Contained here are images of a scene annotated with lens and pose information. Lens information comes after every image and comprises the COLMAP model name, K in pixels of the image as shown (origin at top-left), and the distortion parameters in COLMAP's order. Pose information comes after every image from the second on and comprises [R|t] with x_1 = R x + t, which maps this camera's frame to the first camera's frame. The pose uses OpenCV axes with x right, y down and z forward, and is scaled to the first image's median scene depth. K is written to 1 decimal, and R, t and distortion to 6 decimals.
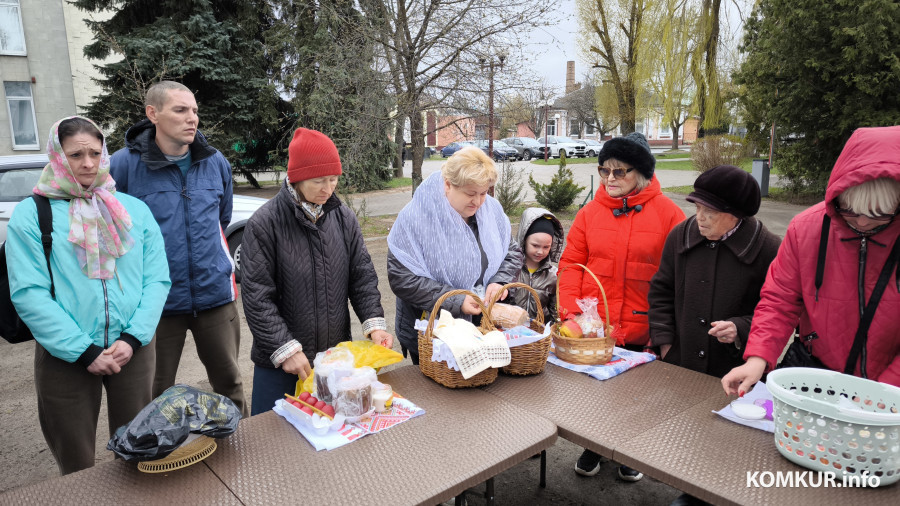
lens RADIAL K [[662.5, 0, 450.4], [0, 662.5, 267.6], [0, 0, 1]] dist [0.036297, -0.006177]
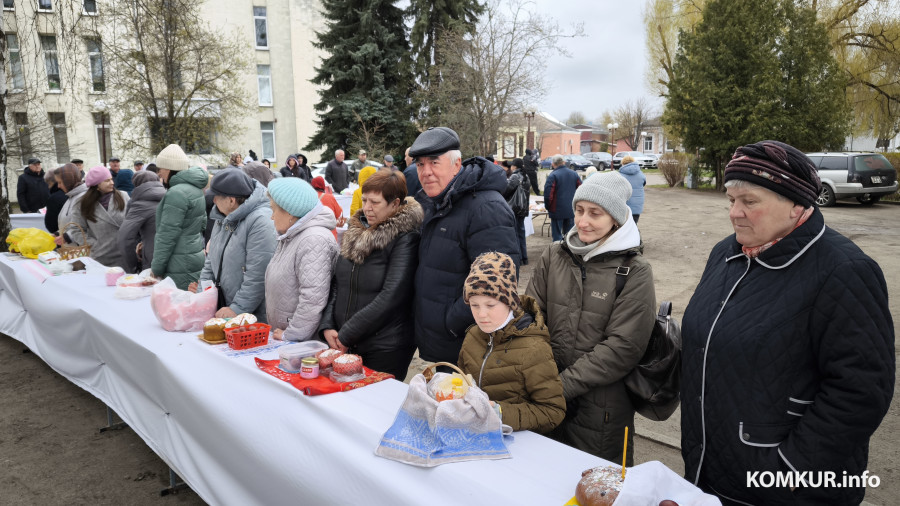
lens RADIAL K [[662.5, 0, 450.4], [0, 662.5, 267.6], [0, 0, 1]] dist [0.036297, -0.006177]
pose [[0.984144, 0.030606, -0.174709, 0.130812], [-0.034180, 0.999263, -0.017485, 0.118825], [0.174045, 0.023179, 0.984465, -0.634361]]
